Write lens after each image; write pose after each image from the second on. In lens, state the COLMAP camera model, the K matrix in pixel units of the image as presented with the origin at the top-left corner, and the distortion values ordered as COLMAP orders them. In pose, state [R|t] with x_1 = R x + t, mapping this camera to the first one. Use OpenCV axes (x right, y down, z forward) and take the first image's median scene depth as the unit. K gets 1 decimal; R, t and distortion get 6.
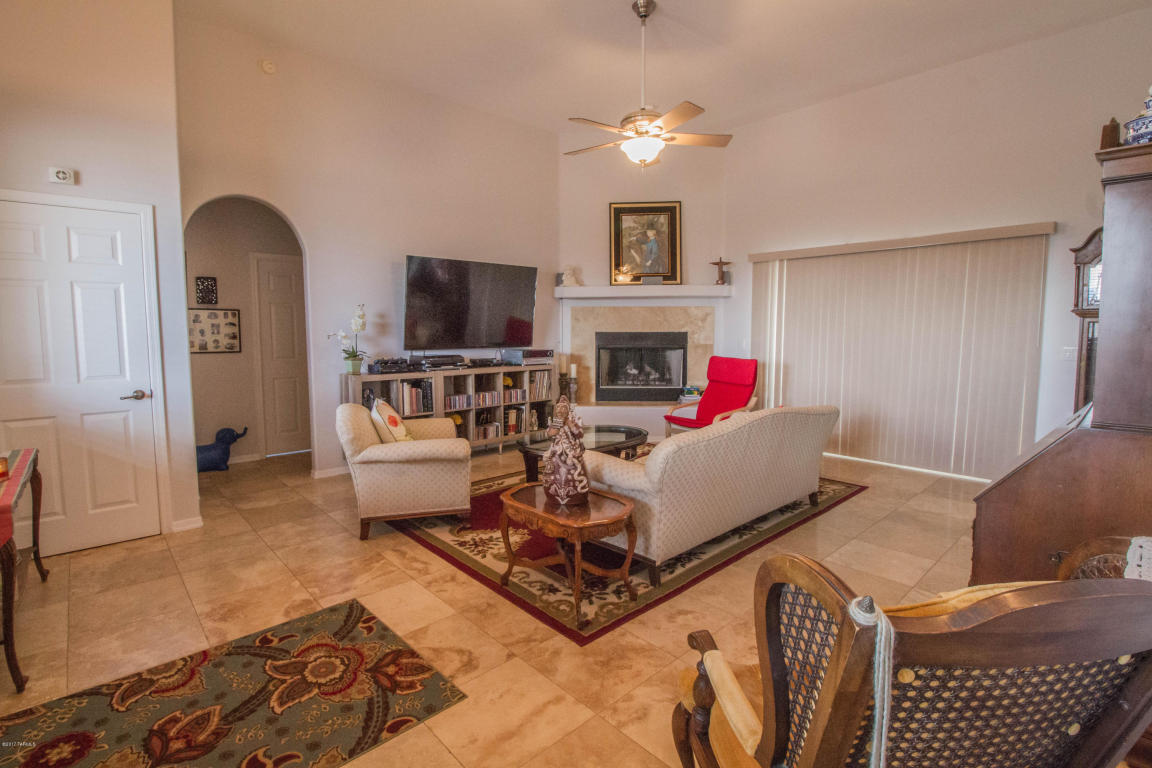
lens RADIAL K [[549.3, 0, 577.7], [0, 549.3, 375.6], [0, 0, 1]] dist [-0.003023, -0.010828]
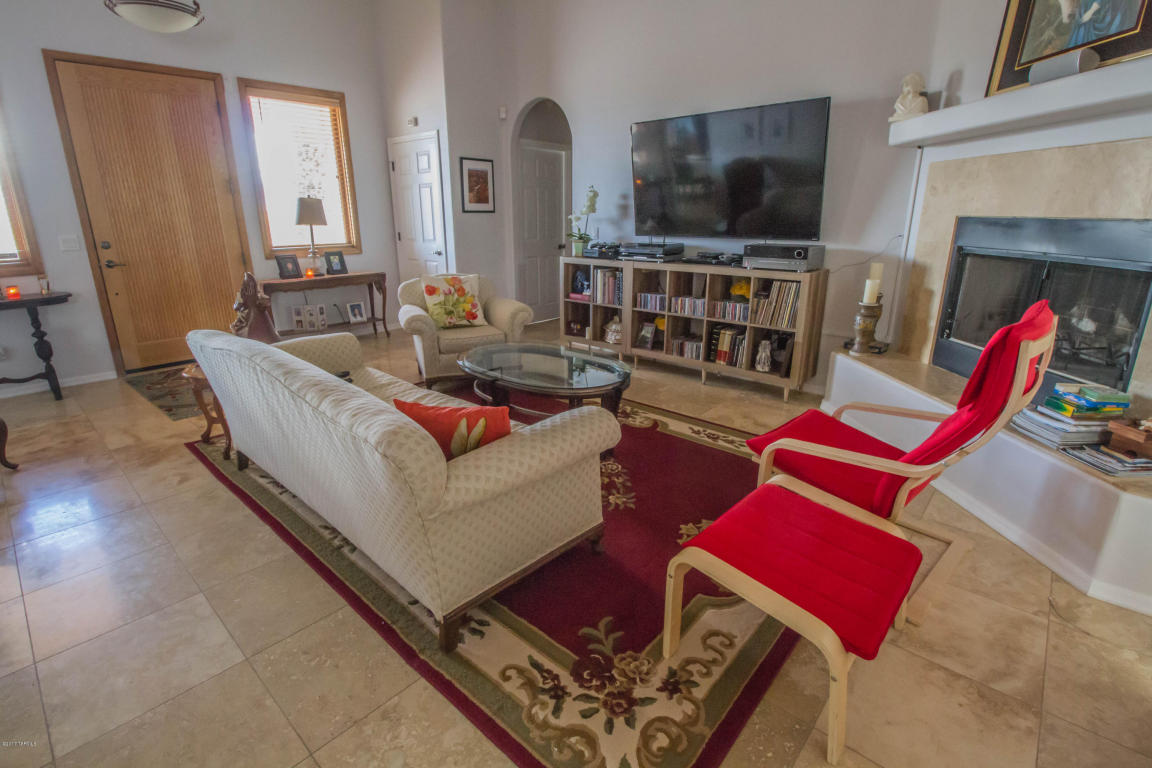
lens RADIAL K [[549.3, 0, 578.6], [0, 549.3, 377.9], [0, 0, 1]] dist [-0.003023, -0.010828]
pose [[0.071300, 0.289094, -0.954642, 0.587072], [-0.079023, 0.955707, 0.283514, -0.067563], [0.994320, 0.055224, 0.090987, 0.793245]]
